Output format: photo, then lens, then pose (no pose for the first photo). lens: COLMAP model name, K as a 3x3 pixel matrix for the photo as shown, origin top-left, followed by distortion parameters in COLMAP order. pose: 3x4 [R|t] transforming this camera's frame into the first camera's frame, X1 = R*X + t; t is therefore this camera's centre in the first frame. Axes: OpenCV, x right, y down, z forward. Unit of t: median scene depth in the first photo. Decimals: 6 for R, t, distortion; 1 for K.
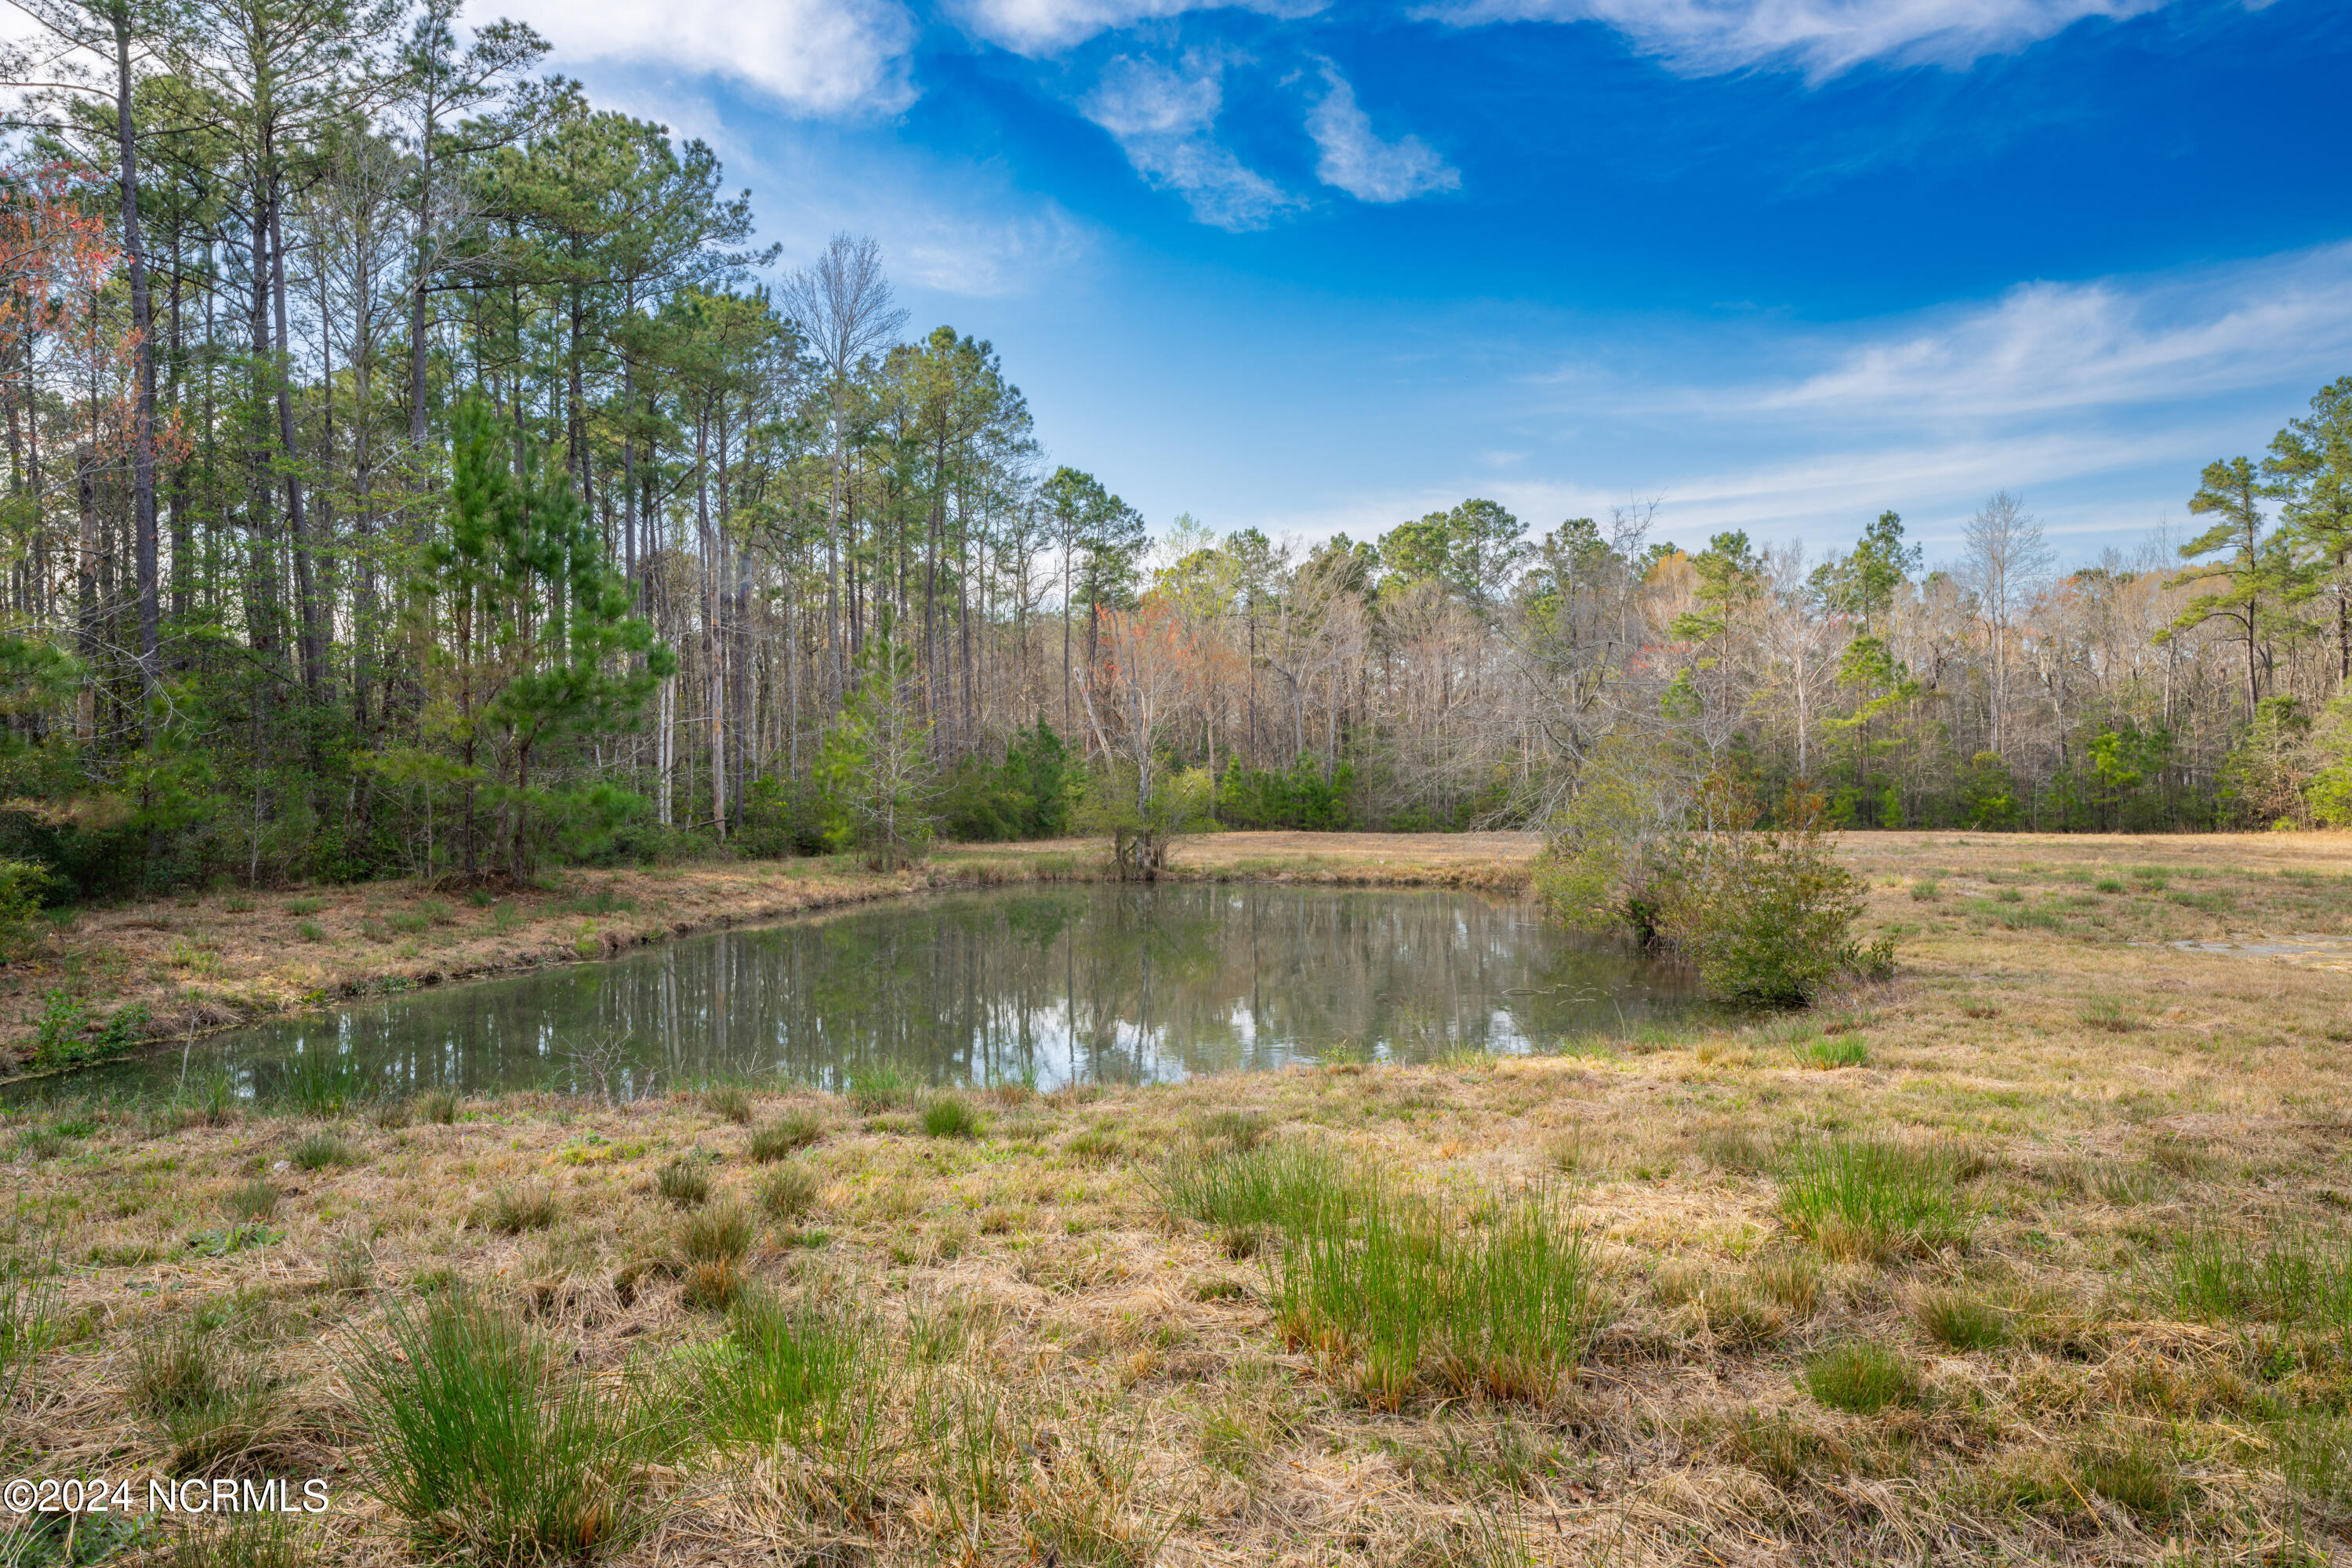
lens RADIAL K [[1433.6, 0, 1158.7], [0, 1433.6, 912.6], [0, 0, 1]] dist [0.000172, 0.000016]
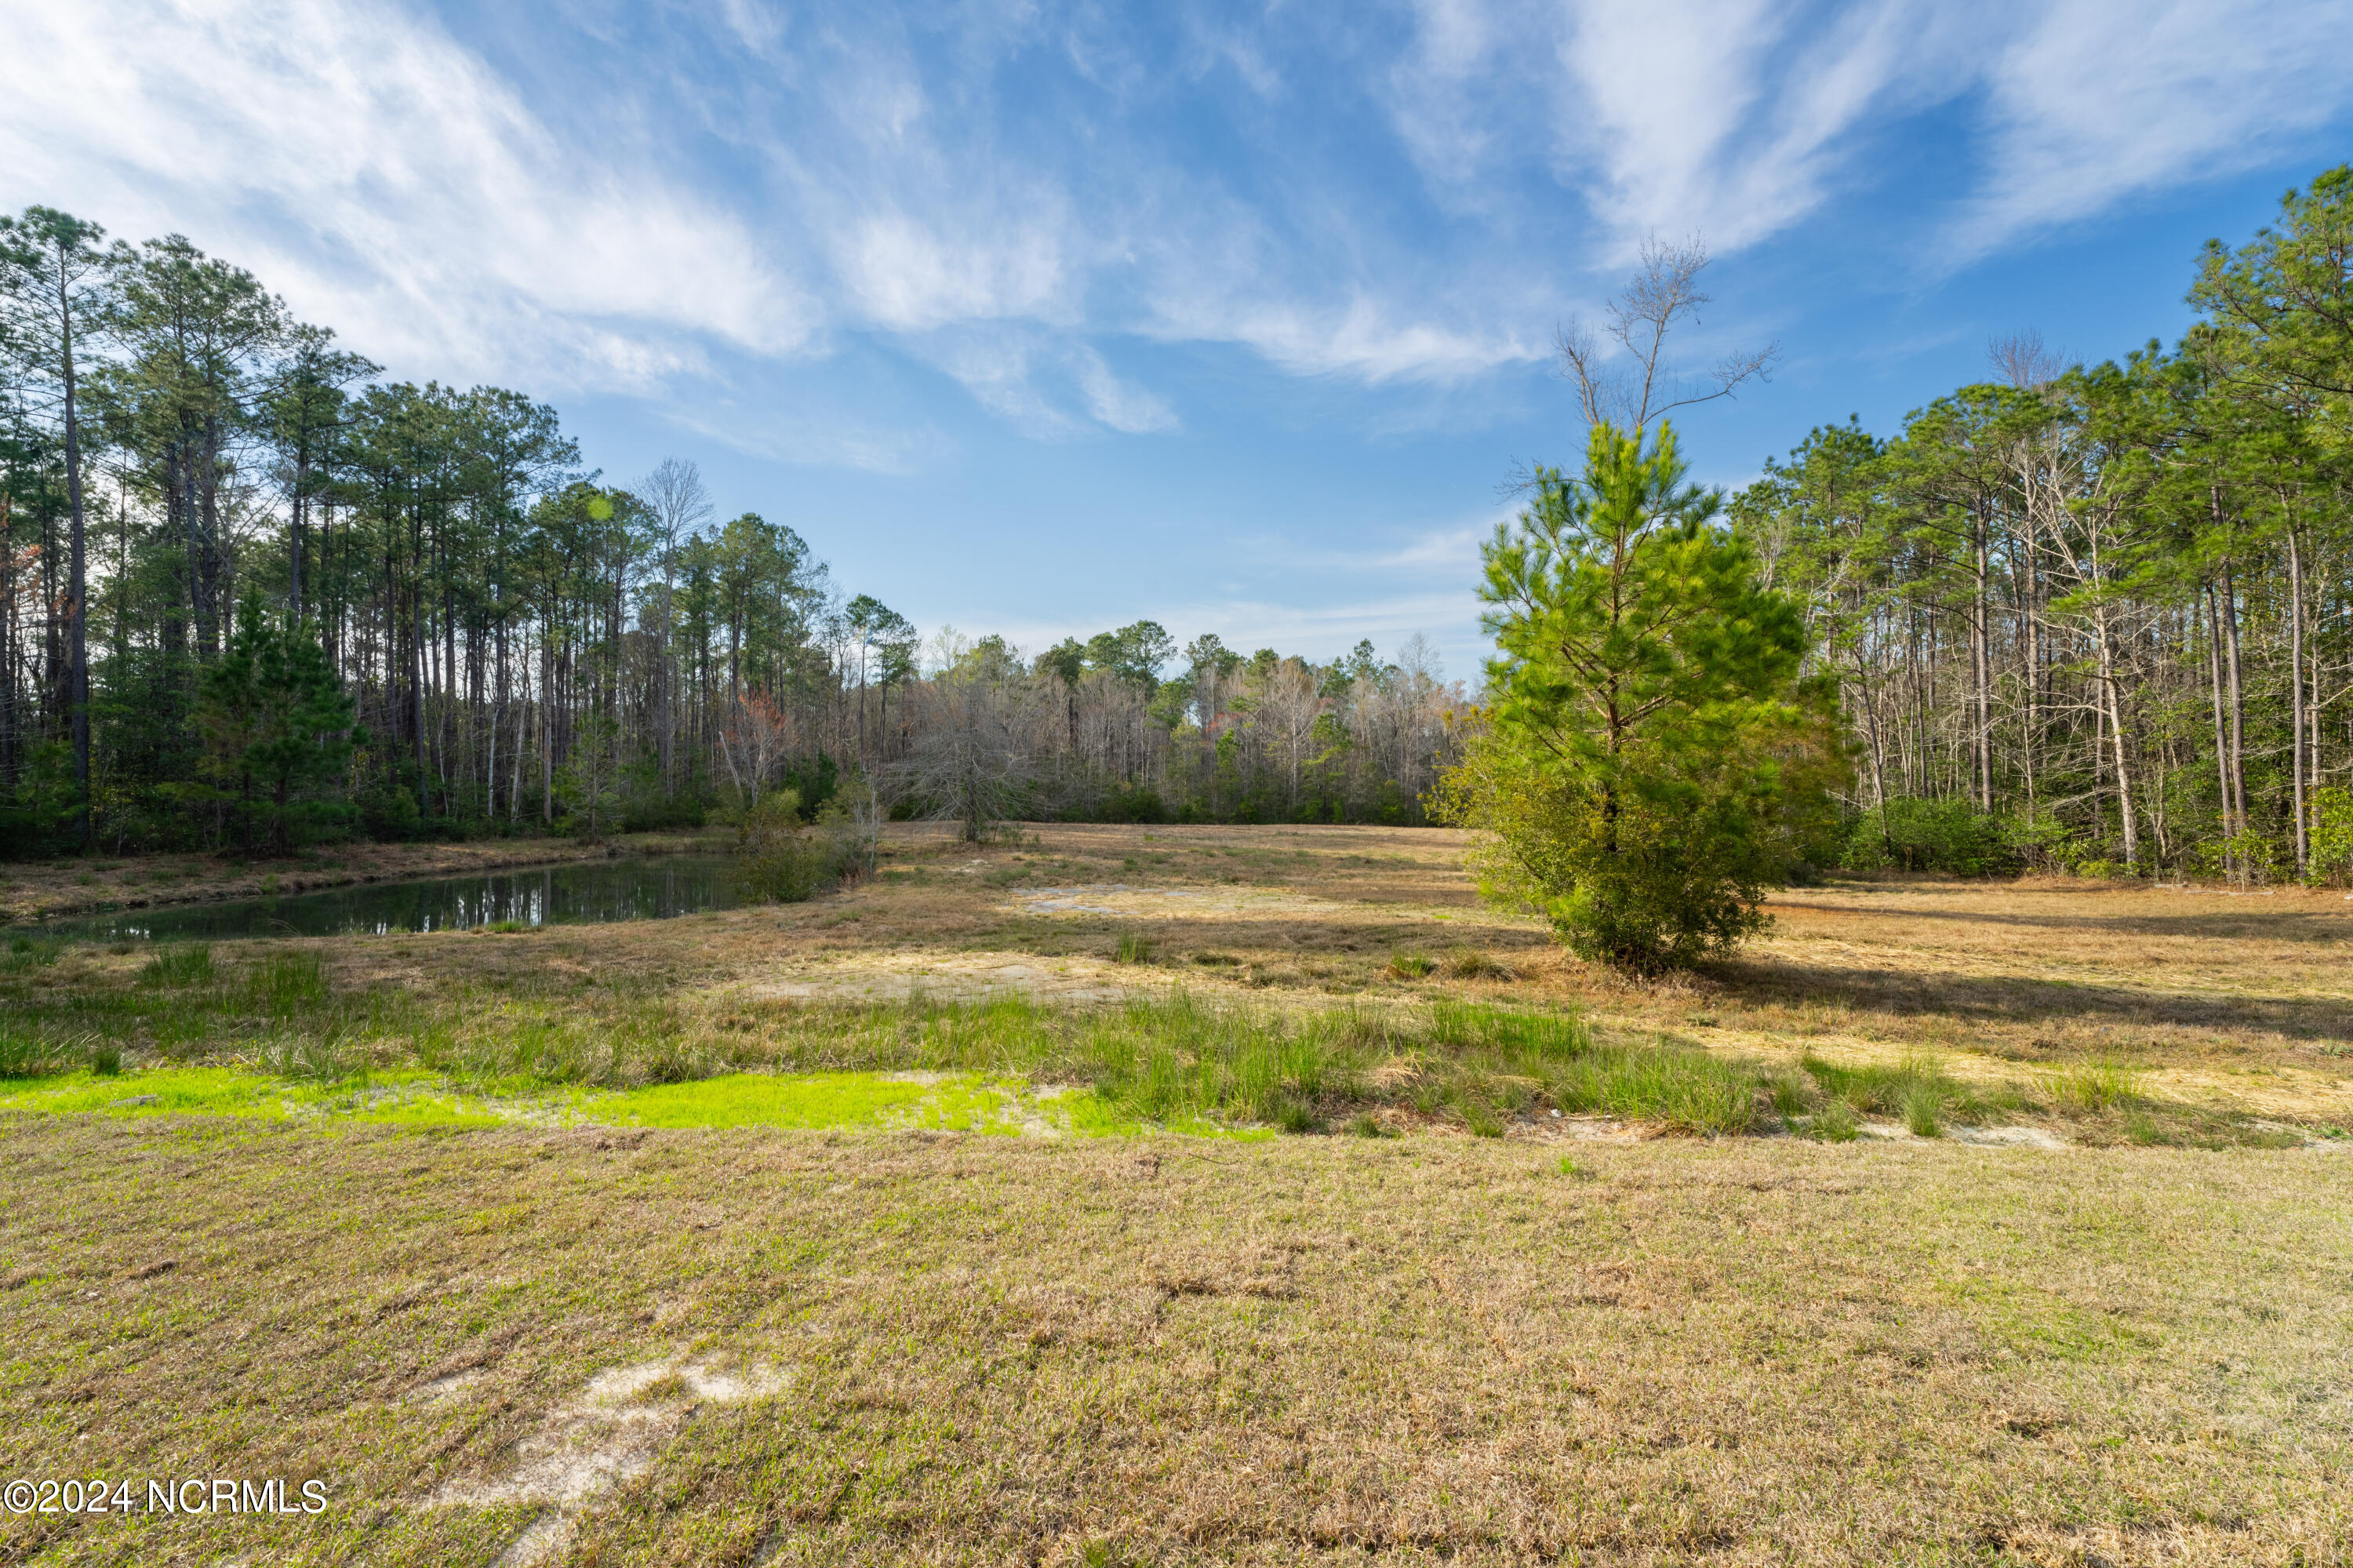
lens RADIAL K [[962.5, 0, 1176.5], [0, 962.5, 784.0], [0, 0, 1]] dist [0.009820, -0.000358]
pose [[0.993415, 0.018221, 0.113110, 0.111188], [-0.008028, 0.995916, -0.089930, -0.002676], [-0.114287, 0.088430, 0.989504, -0.061353]]
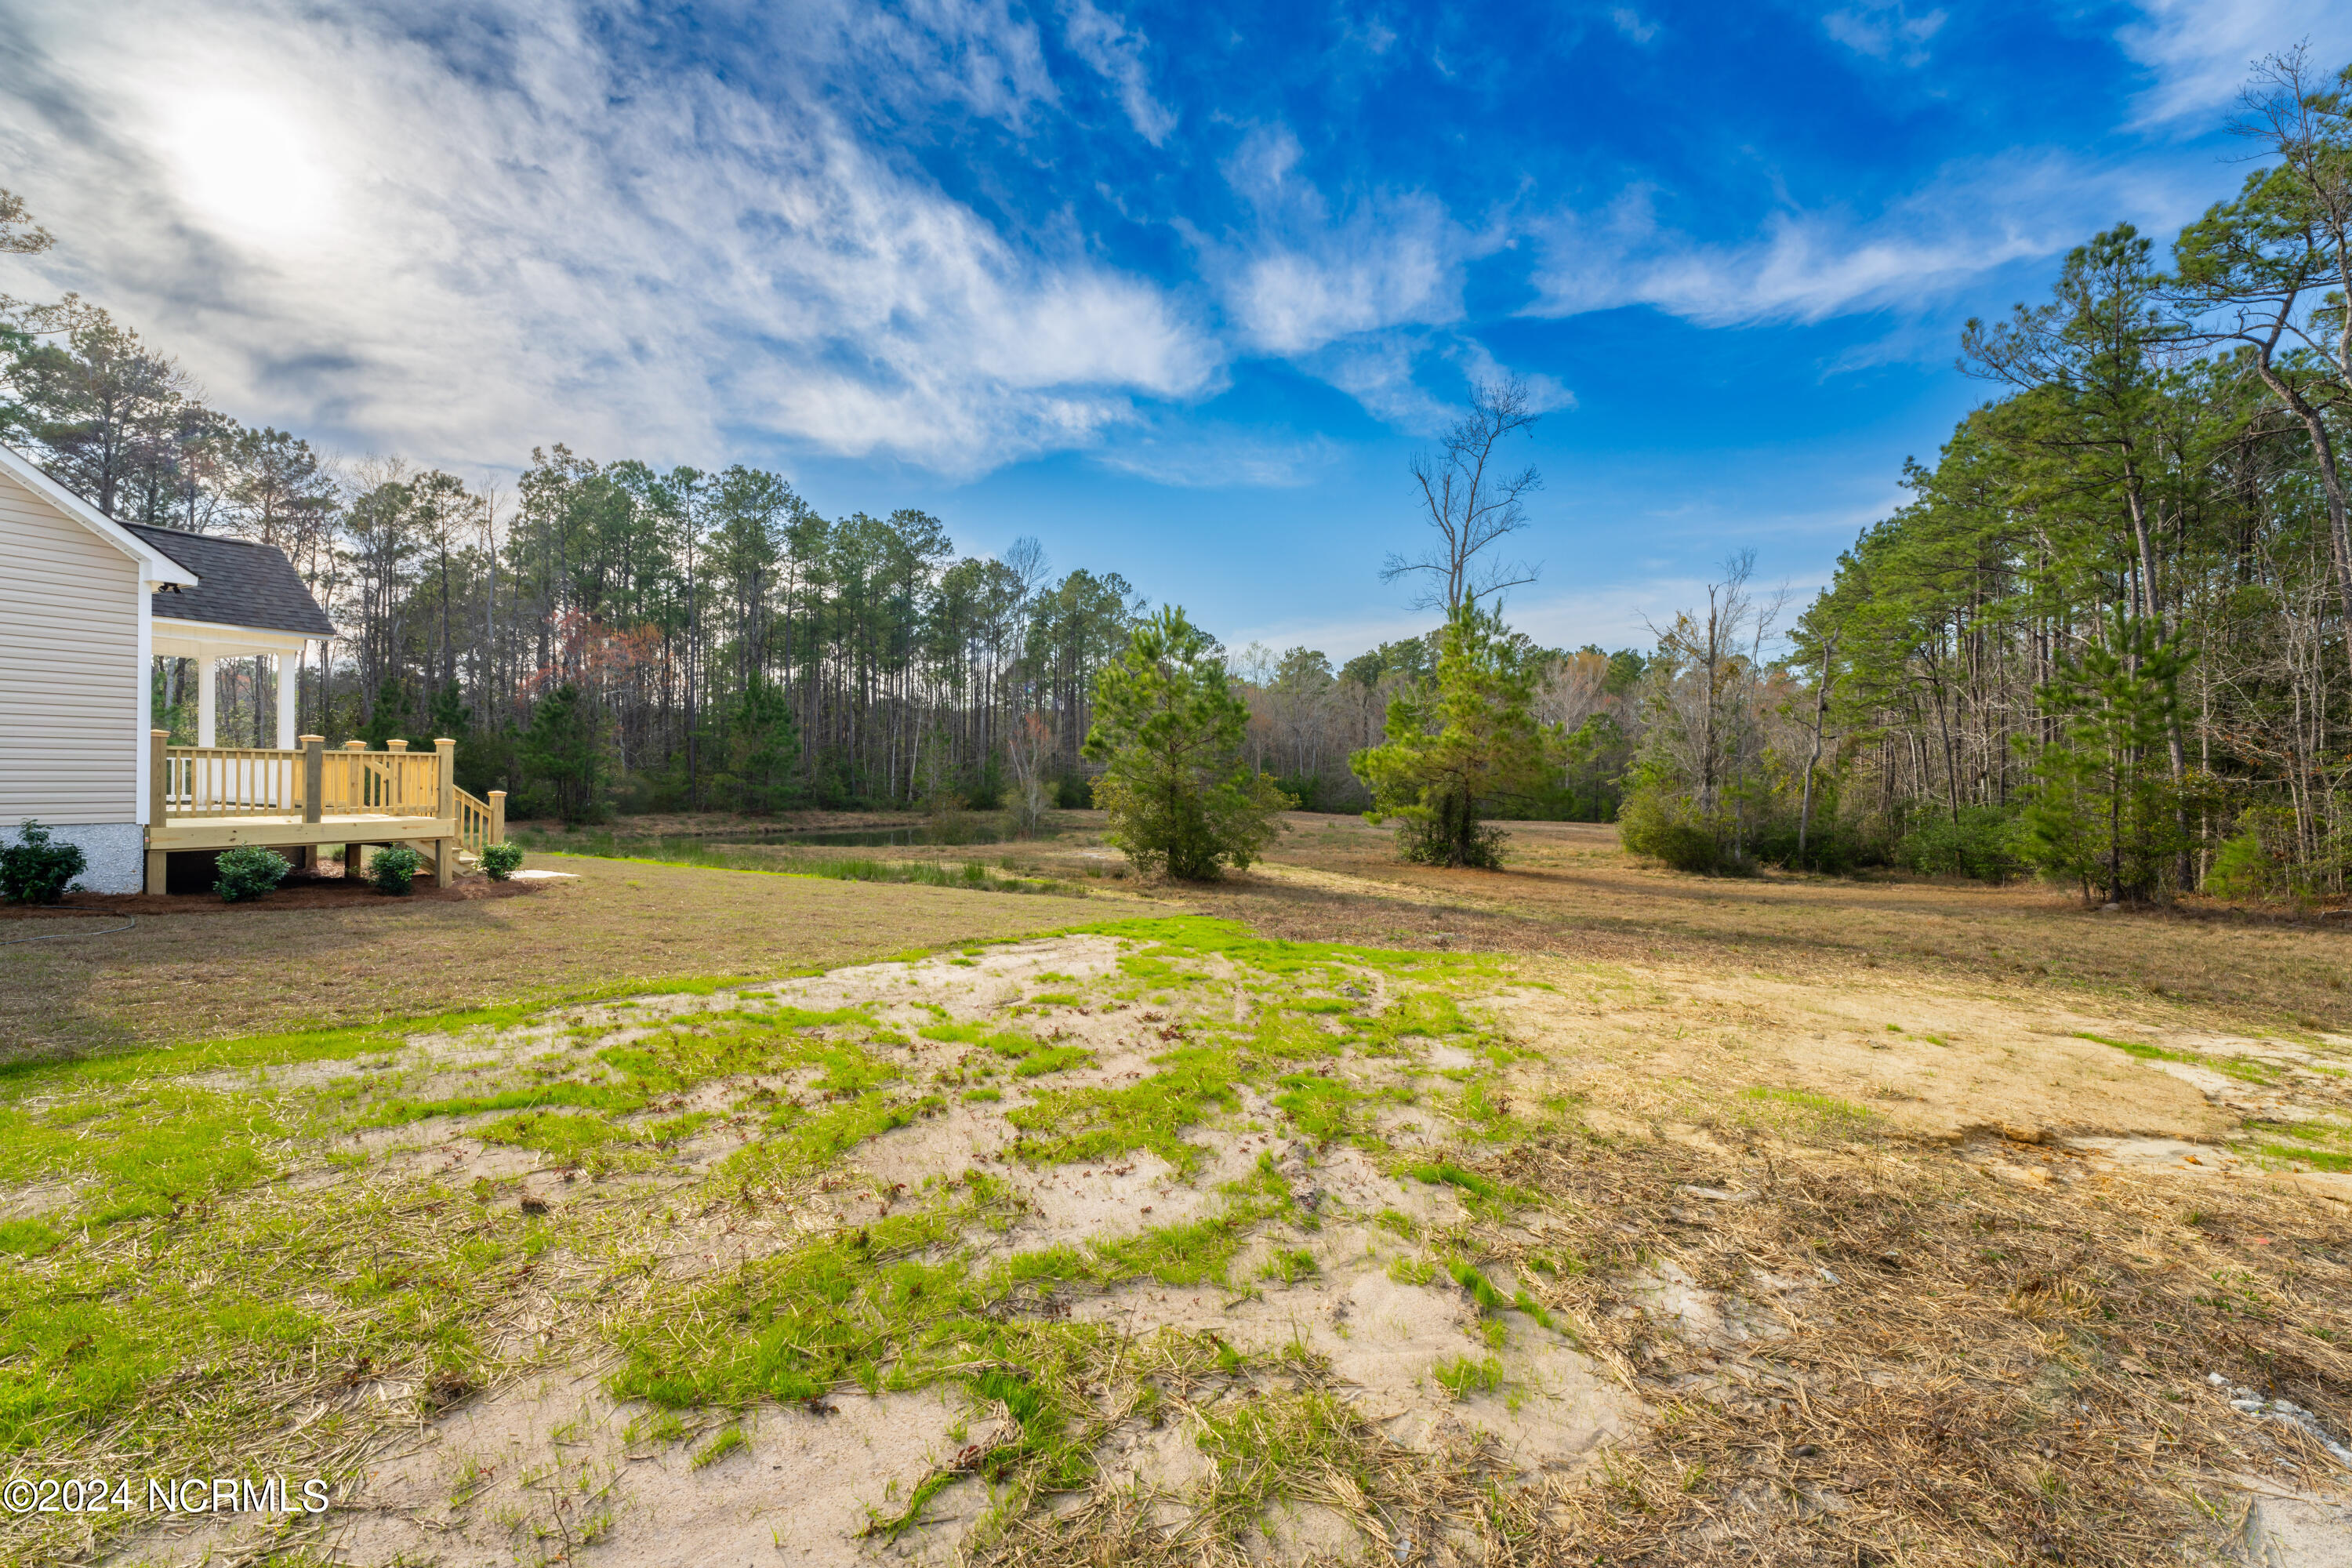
lens RADIAL K [[962.1, 0, 1176.0], [0, 962.1, 784.0], [0, 0, 1]] dist [0.009820, -0.000358]
pose [[0.950885, 0.031748, -0.307911, 0.165377], [-0.055887, 0.995988, -0.069895, -0.000690], [0.304457, 0.083670, 0.948844, -0.103750]]
